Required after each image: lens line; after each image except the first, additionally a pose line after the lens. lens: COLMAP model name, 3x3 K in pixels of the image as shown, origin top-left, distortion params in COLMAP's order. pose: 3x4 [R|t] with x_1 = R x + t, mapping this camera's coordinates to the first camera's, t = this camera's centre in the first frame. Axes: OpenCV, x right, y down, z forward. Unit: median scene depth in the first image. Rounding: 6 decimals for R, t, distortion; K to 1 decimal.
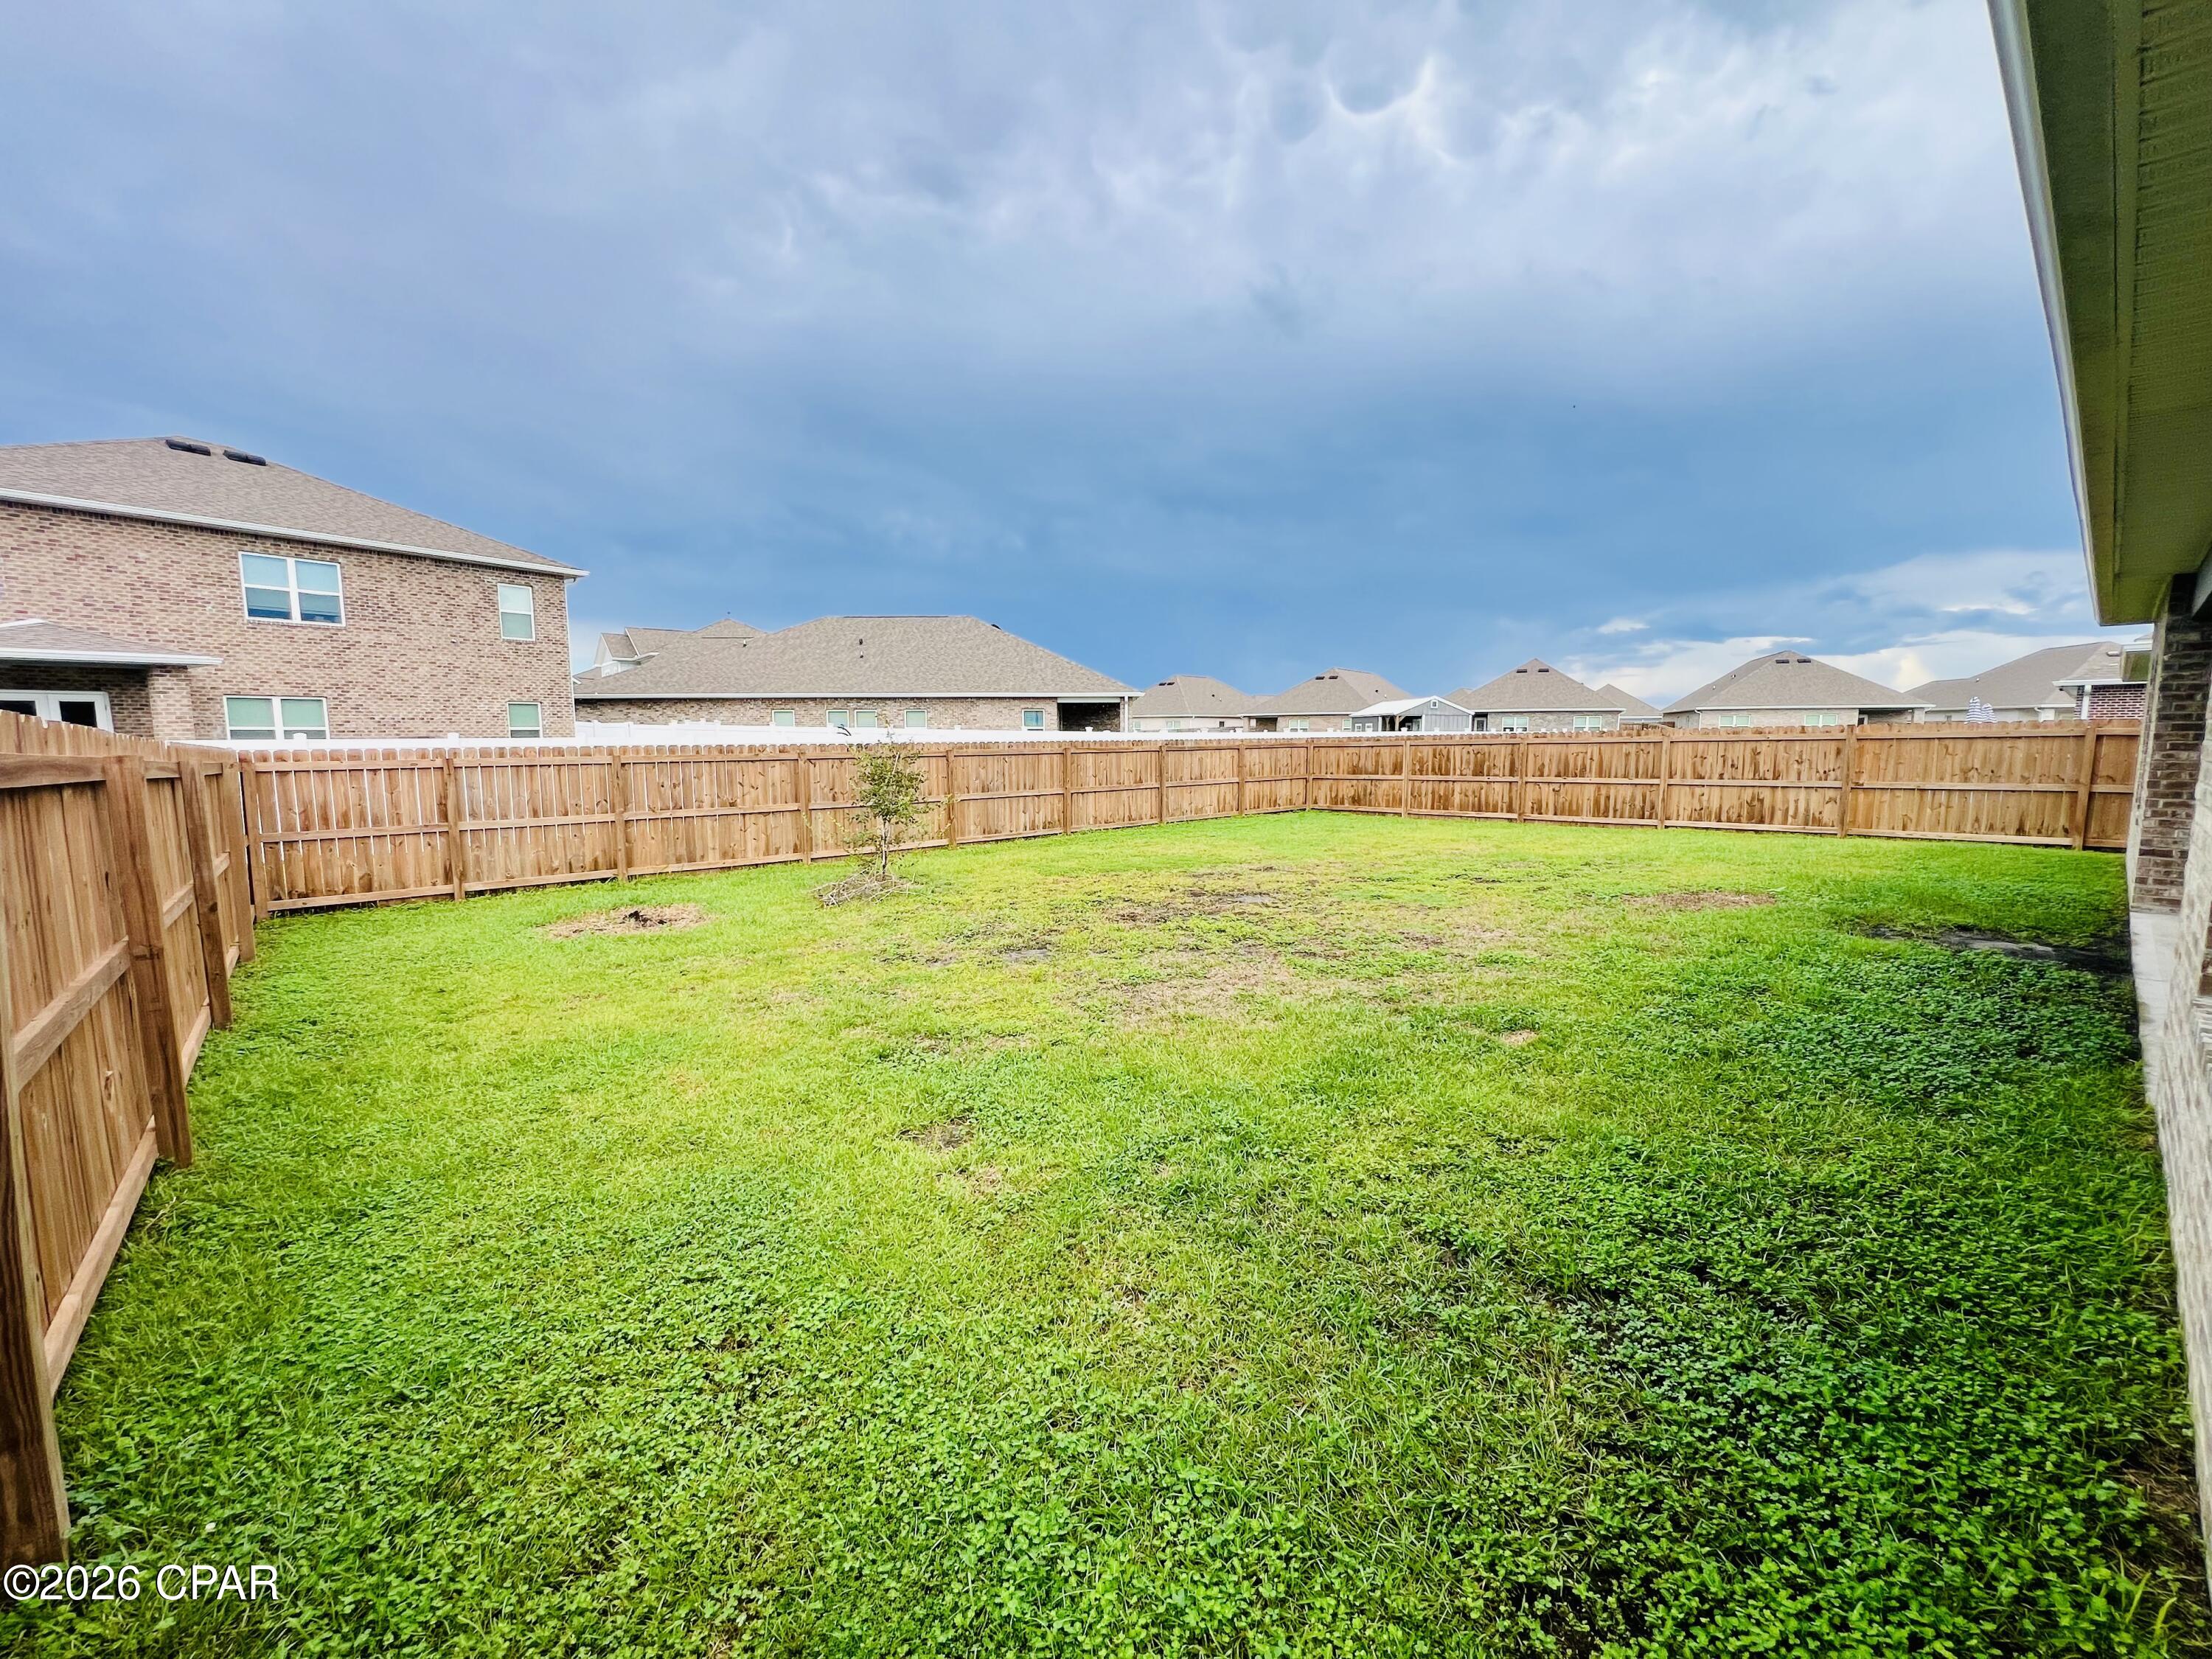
lens RADIAL K [[890.4, 0, 1097.9], [0, 890.4, 835.5], [0, 0, 1]] dist [0.002880, -0.000377]
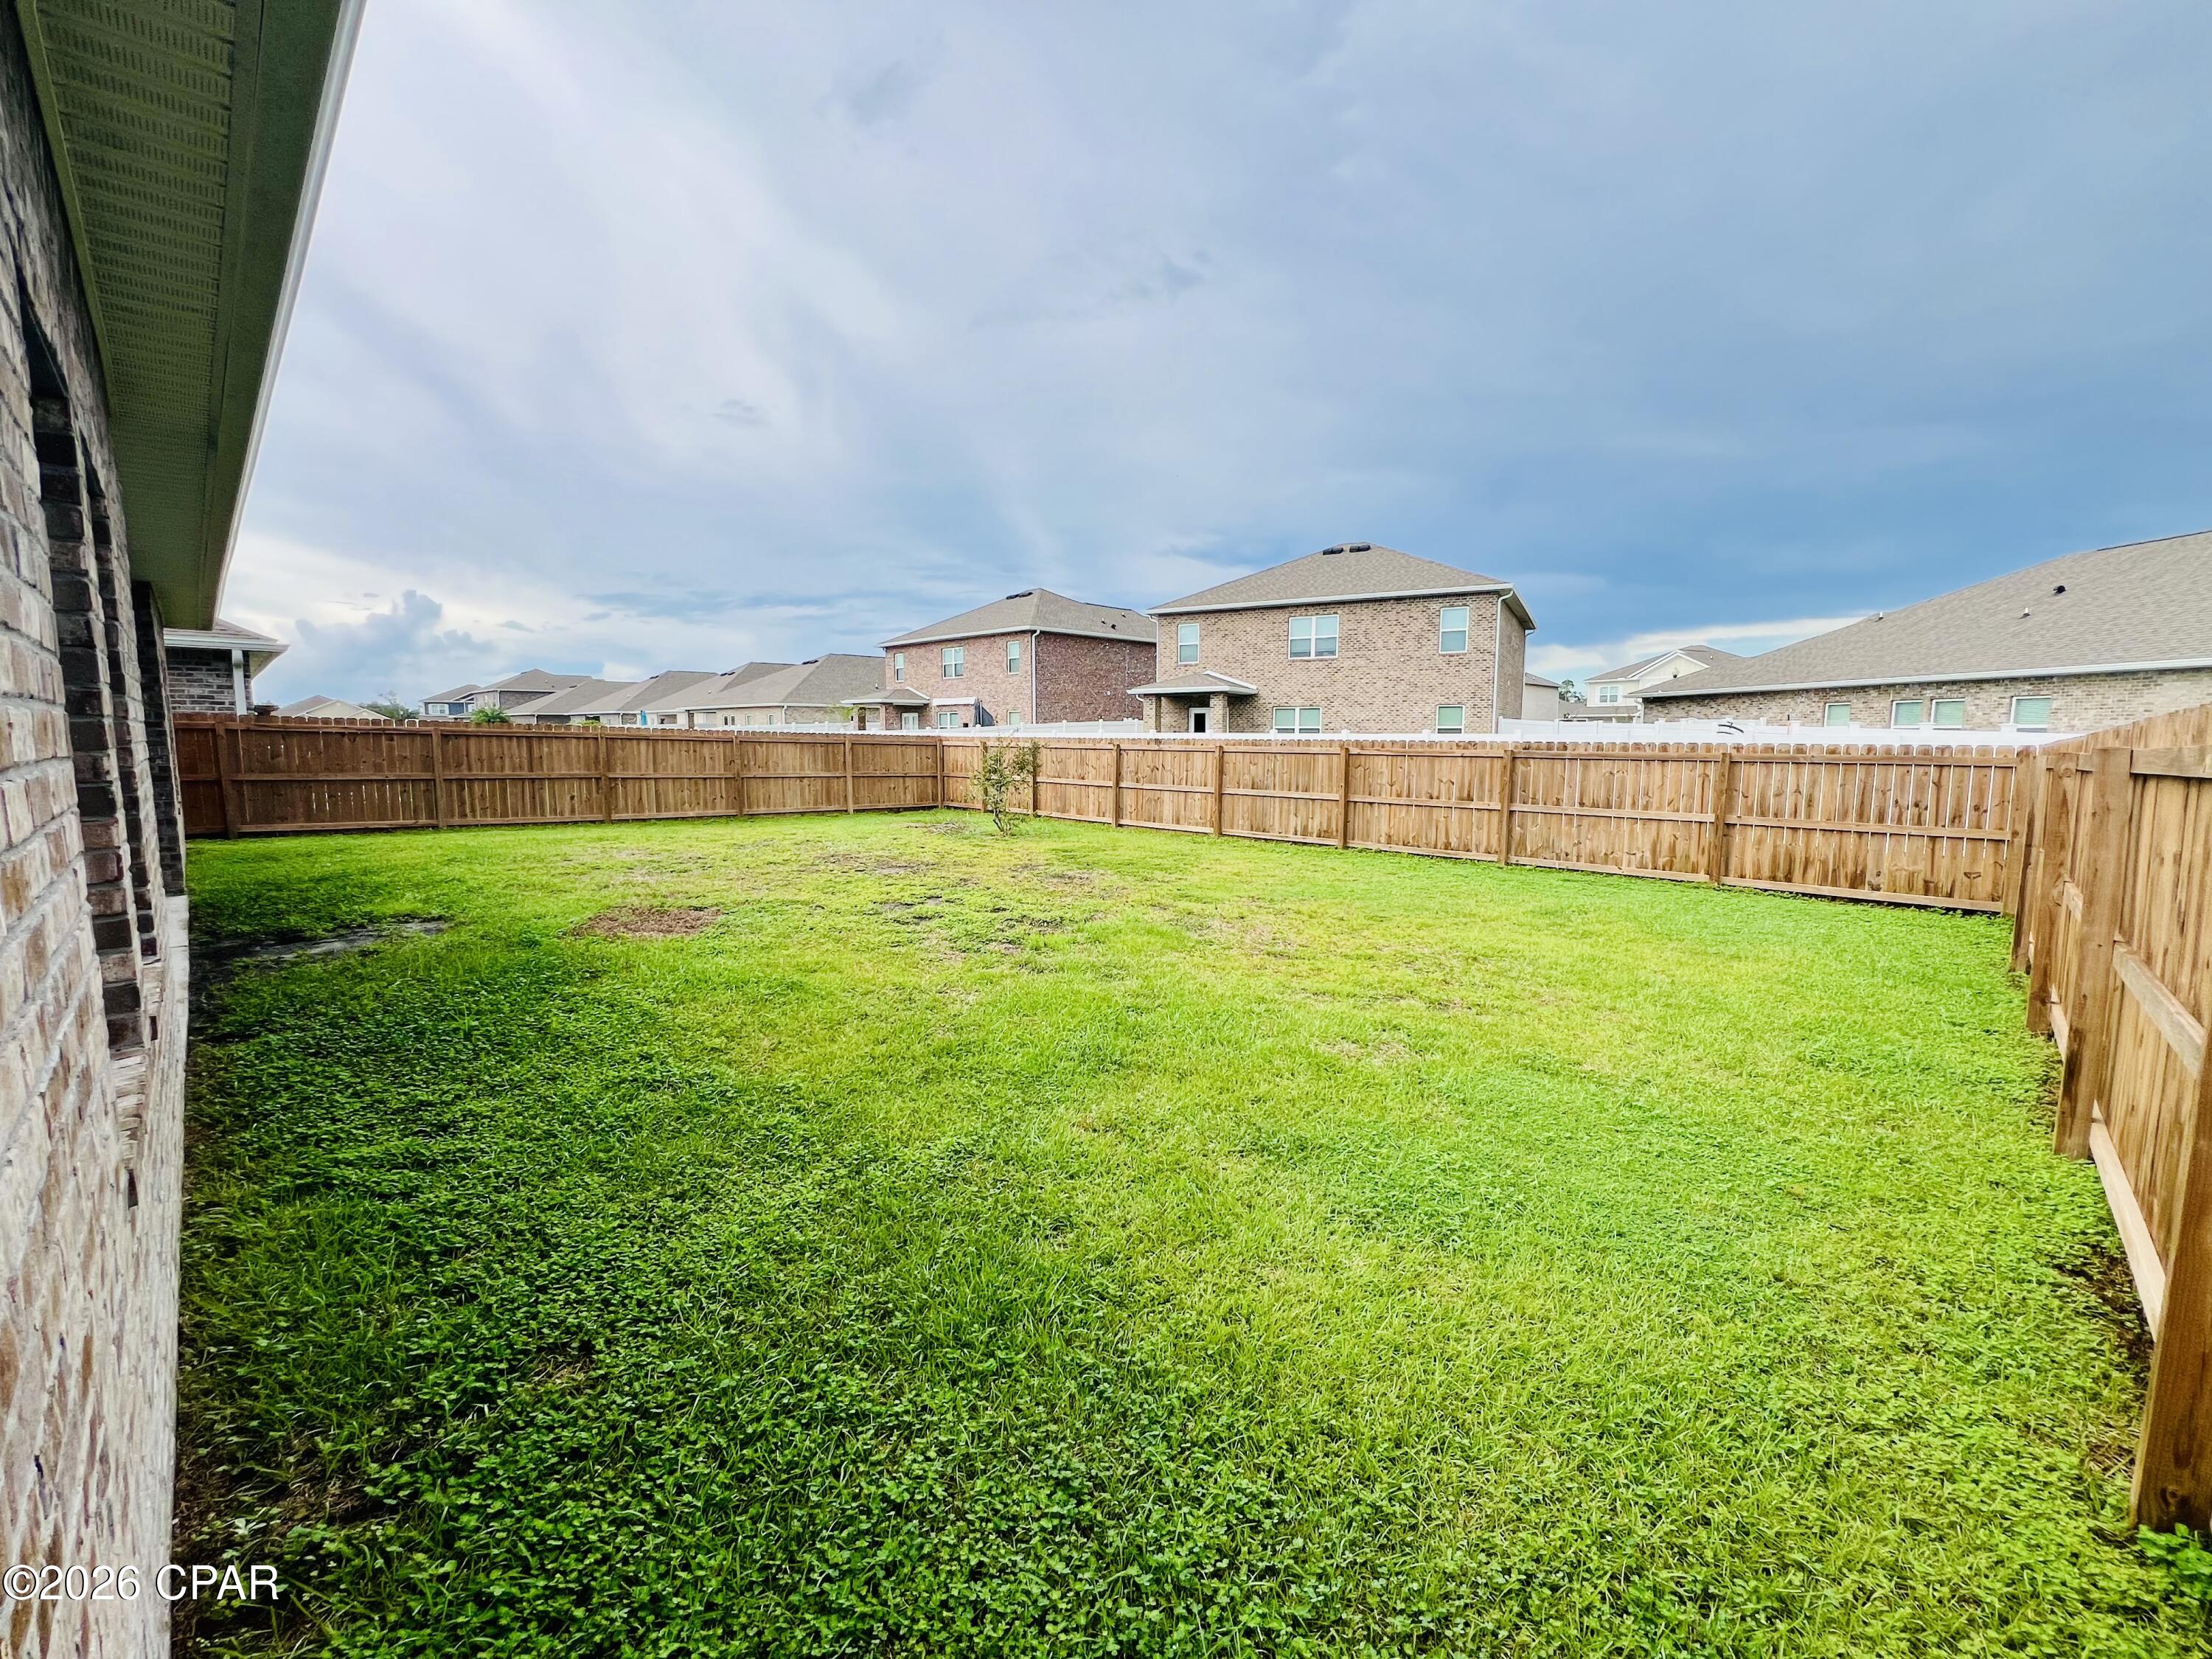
lens RADIAL K [[890.4, 0, 1108.0], [0, 890.4, 829.4], [0, 0, 1]] dist [0.002880, -0.000377]
pose [[0.088585, 0.113781, -0.989549, 0.626598], [-0.119682, 0.987473, 0.102829, -0.063288], [0.988852, 0.109322, 0.101093, 0.534687]]
